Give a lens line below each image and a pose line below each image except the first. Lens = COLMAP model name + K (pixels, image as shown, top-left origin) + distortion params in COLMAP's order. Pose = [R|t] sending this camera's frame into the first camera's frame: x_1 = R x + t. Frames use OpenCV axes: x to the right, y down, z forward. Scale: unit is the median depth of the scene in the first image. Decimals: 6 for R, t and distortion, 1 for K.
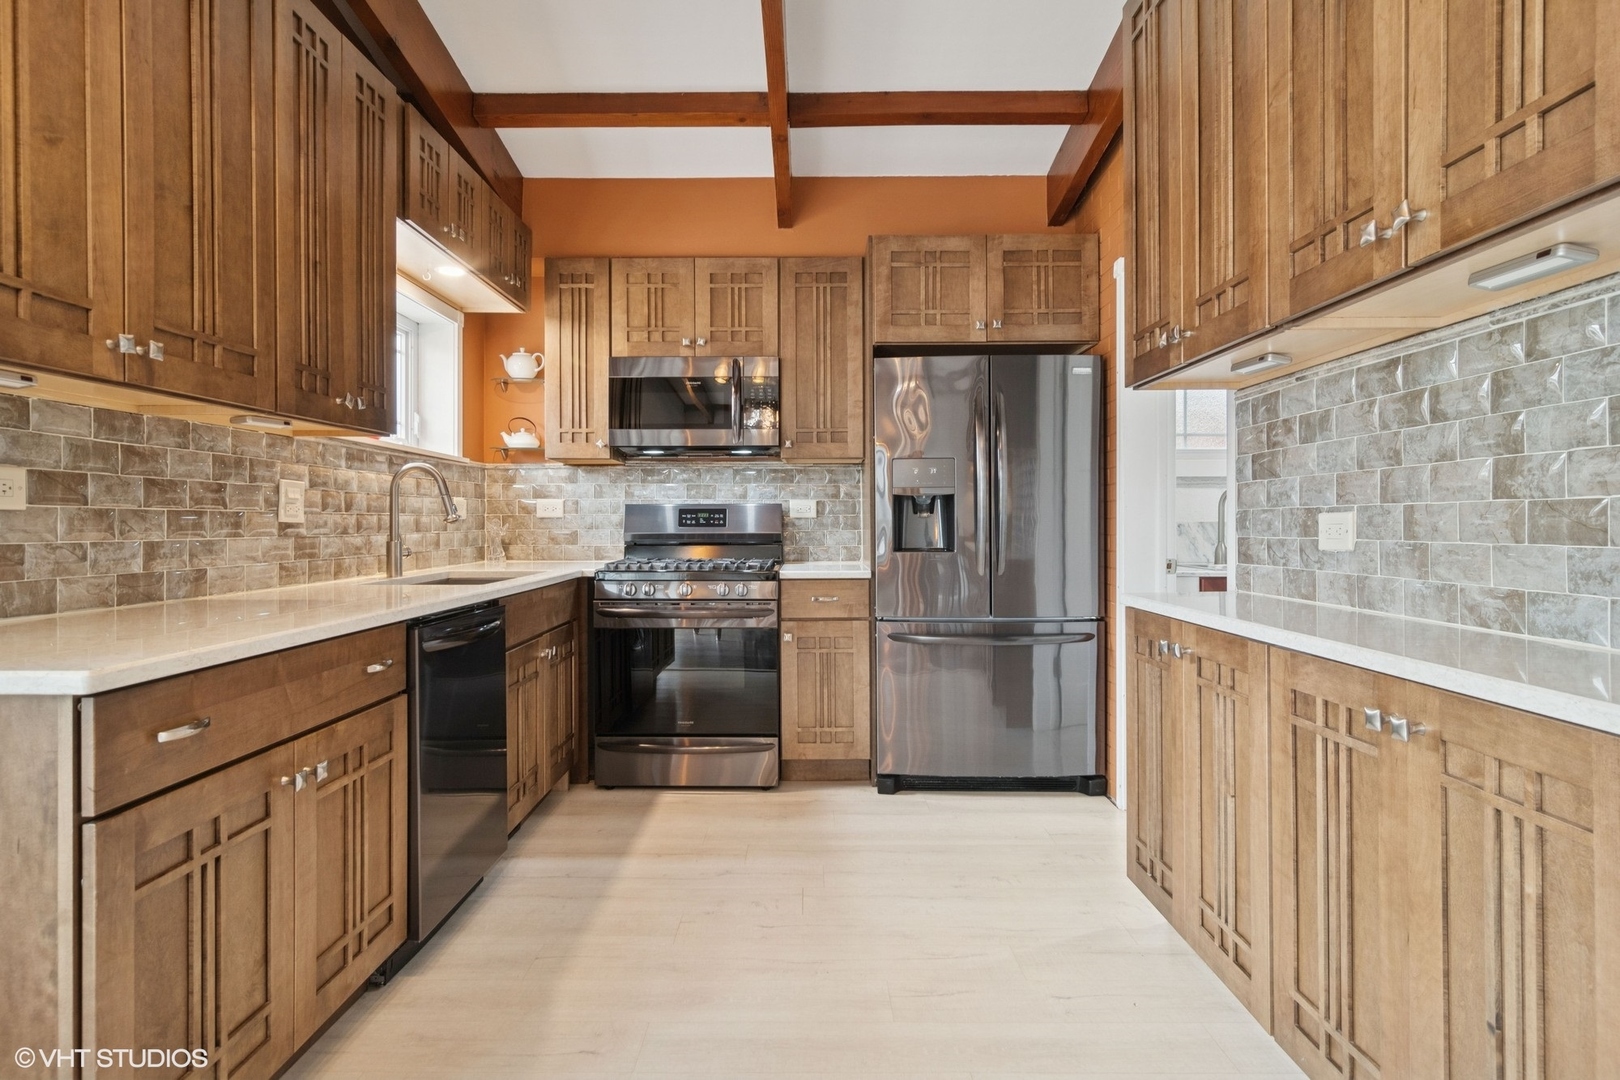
lens RADIAL K [[867.4, 0, 804.4], [0, 867.4, 527.8], [0, 0, 1]] dist [-0.000023, 0.000933]
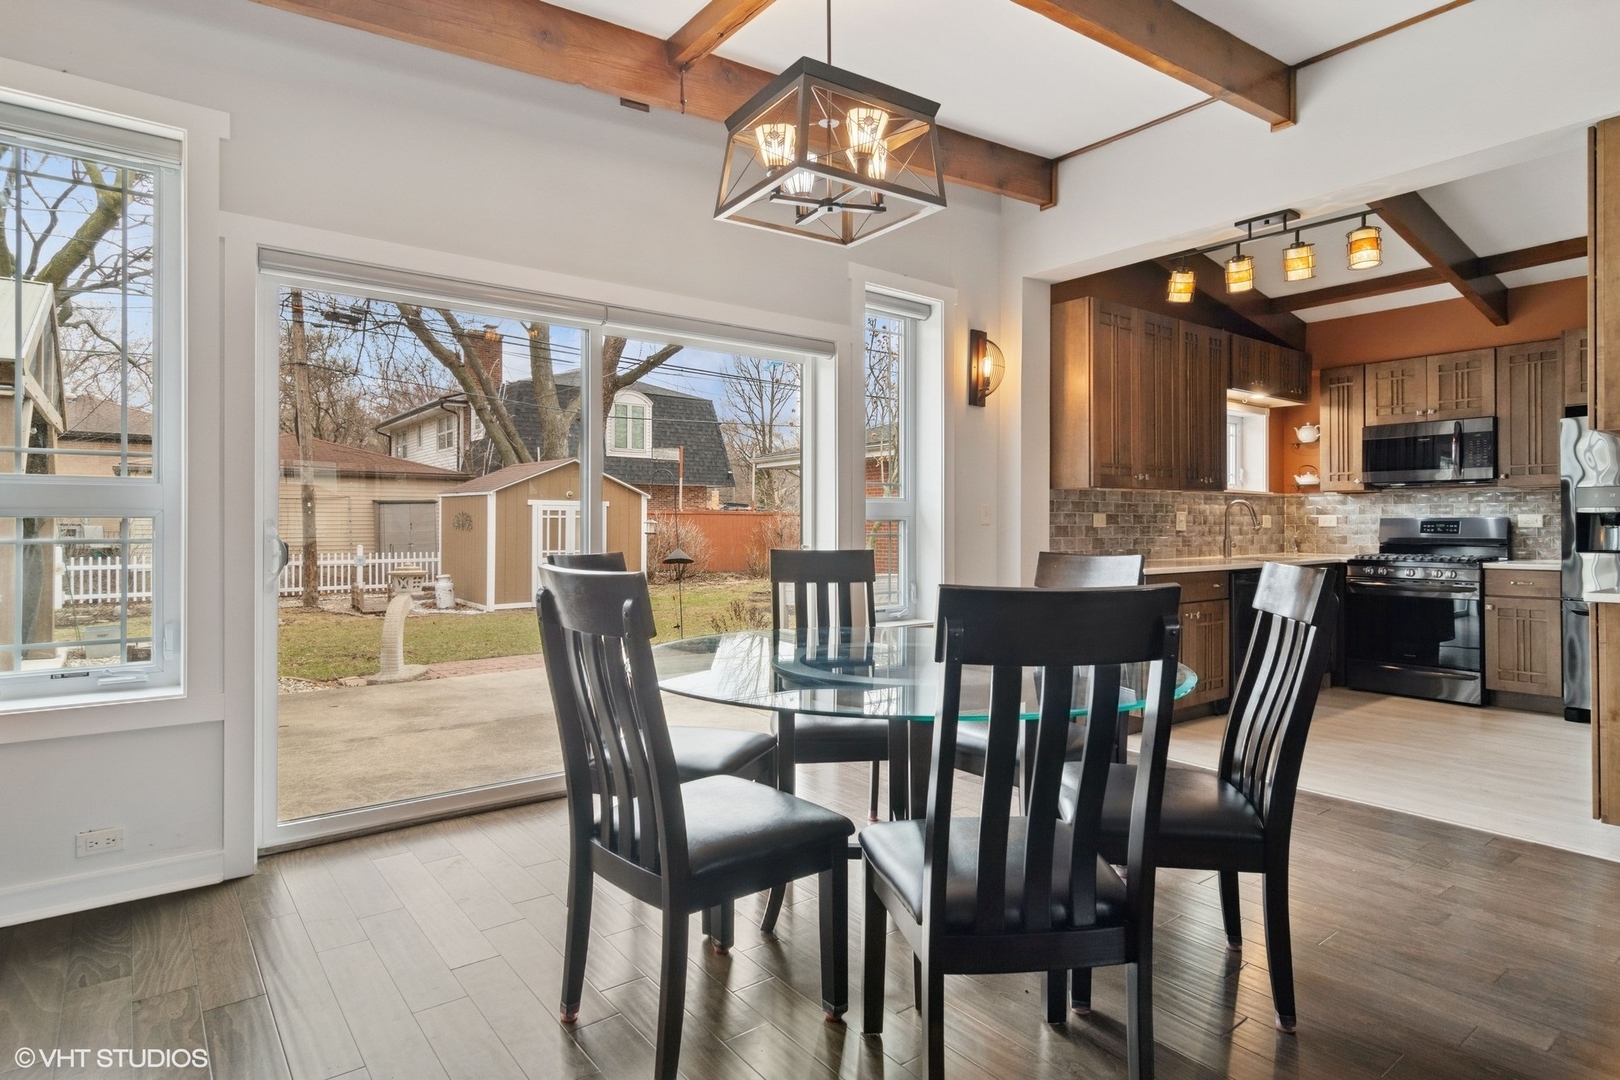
lens RADIAL K [[877.6, 0, 804.8], [0, 877.6, 522.8], [0, 0, 1]] dist [-0.000275, 0.002064]
pose [[0.617540, -0.000708, -0.786539, 0.448920], [-0.005480, 0.999971, -0.005203, -0.006517], [0.786520, 0.007523, 0.617519, -0.881366]]
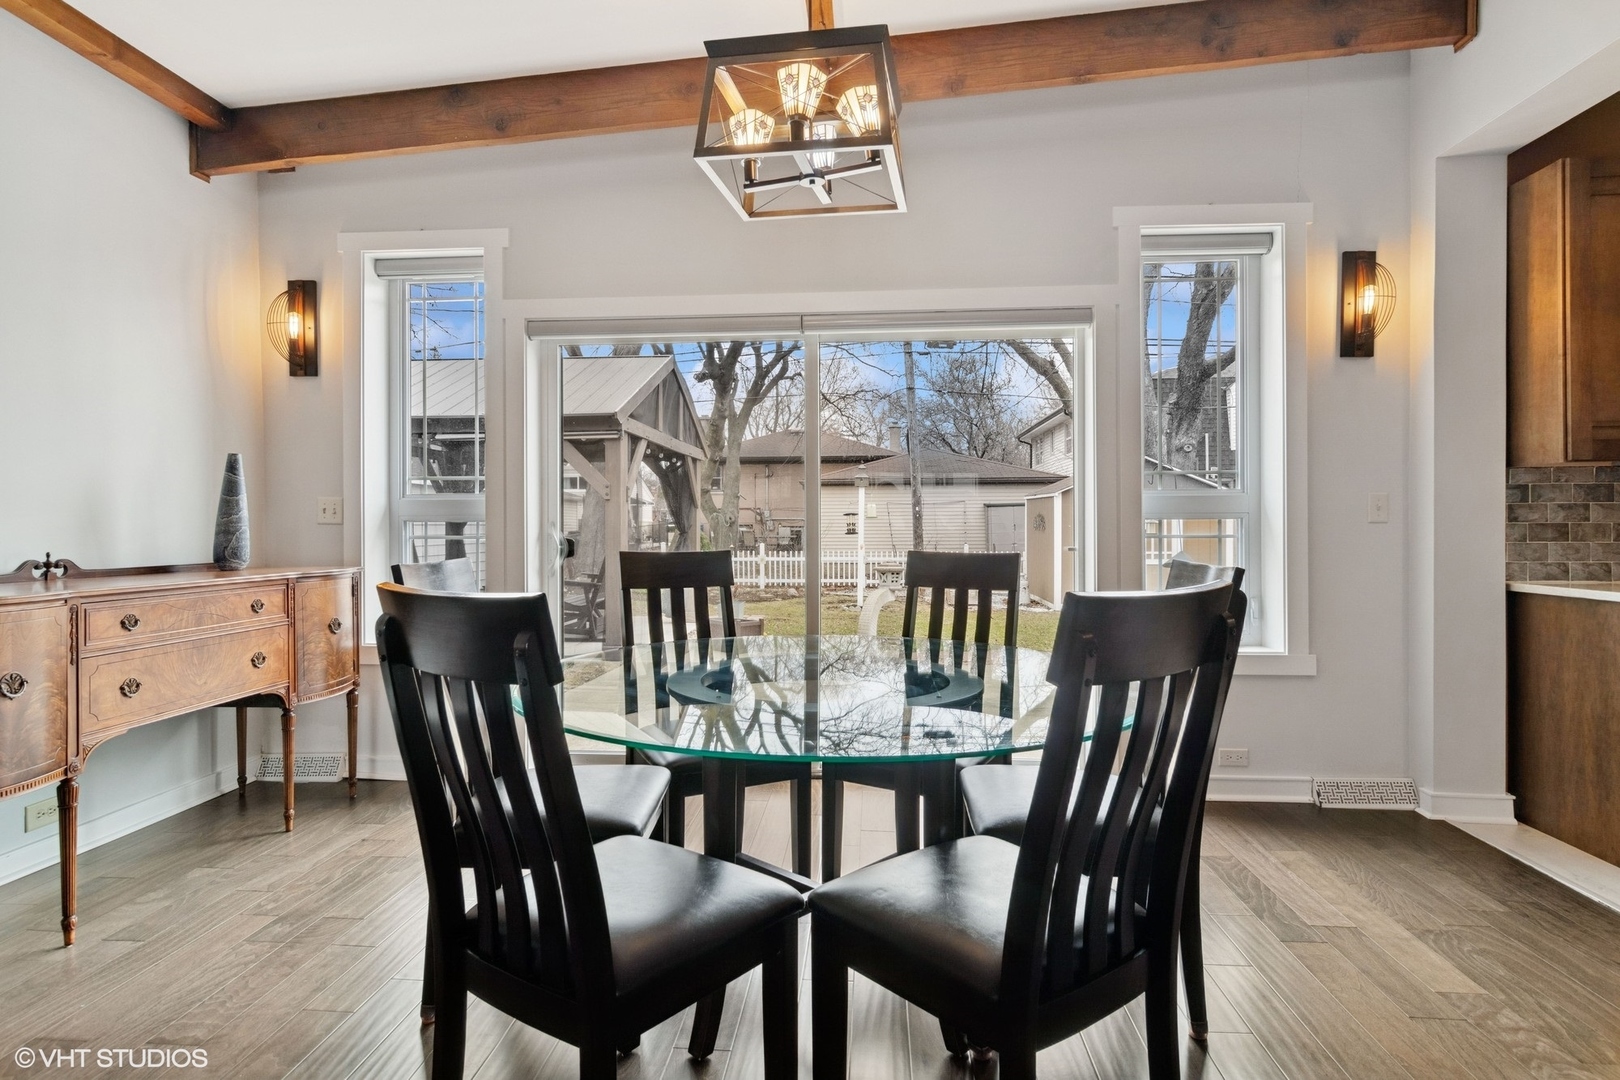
lens RADIAL K [[867.4, 0, 804.4], [0, 867.4, 527.8], [0, 0, 1]] dist [-0.000023, 0.000933]
pose [[-0.072940, 0.002710, -0.997333, 0.550936], [-0.000225, 0.999996, 0.002734, -0.009074], [0.997336, 0.000424, -0.072939, -0.367329]]
